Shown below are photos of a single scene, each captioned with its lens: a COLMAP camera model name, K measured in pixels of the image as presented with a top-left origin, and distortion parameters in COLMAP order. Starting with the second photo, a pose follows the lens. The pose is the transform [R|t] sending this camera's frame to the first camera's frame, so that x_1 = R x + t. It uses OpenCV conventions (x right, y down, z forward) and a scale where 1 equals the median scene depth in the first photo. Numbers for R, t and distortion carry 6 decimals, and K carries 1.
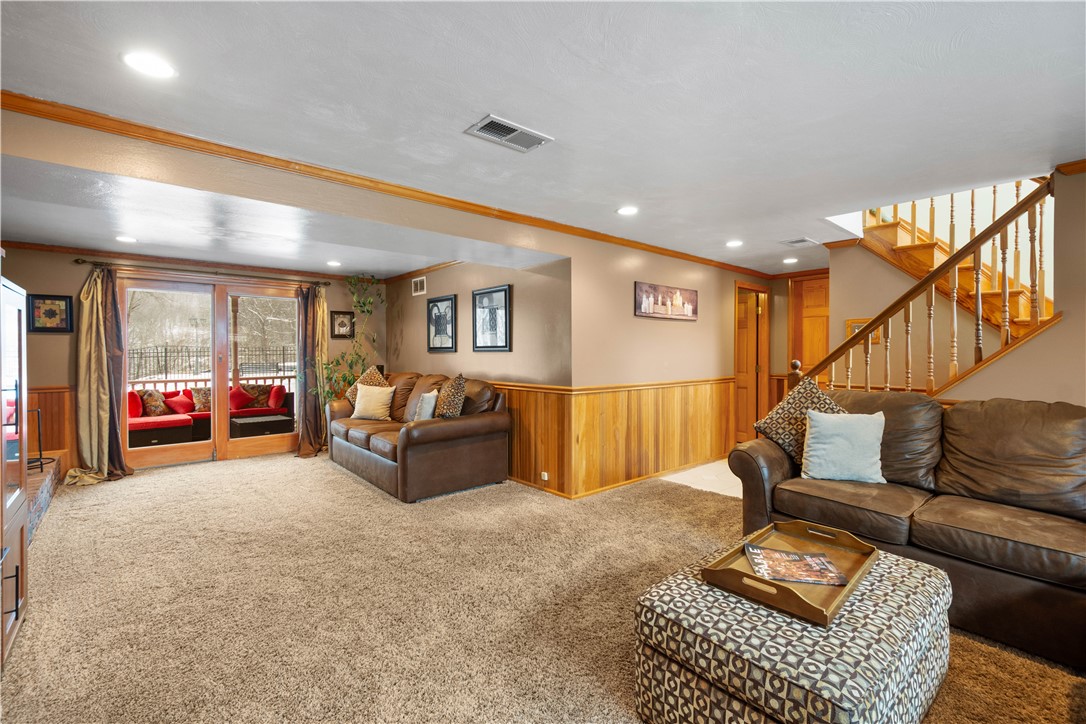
lens RADIAL K [[470.9, 0, 544.9], [0, 470.9, 364.0], [0, 0, 1]] dist [0.002431, 0.000589]
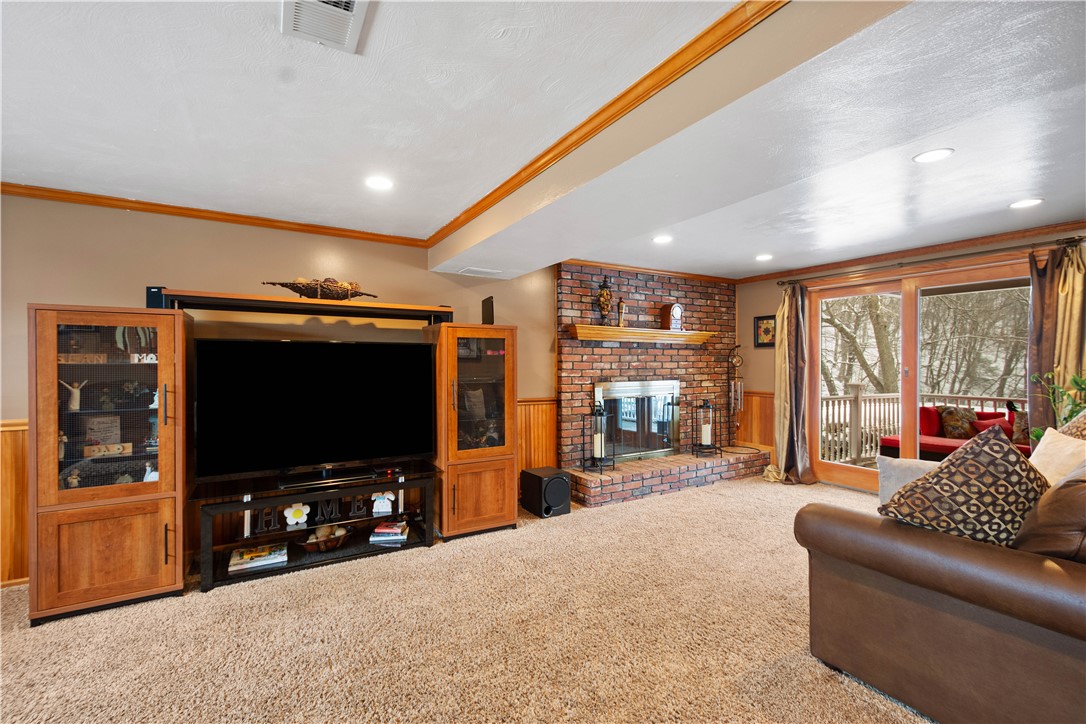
lens RADIAL K [[470.9, 0, 544.9], [0, 470.9, 364.0], [0, 0, 1]] dist [0.002431, 0.000589]
pose [[-0.181351, 0.006506, -0.983397, 0.213929], [-0.026565, 0.999581, 0.011512, -0.020780], [0.983060, 0.028212, -0.181102, 0.612185]]
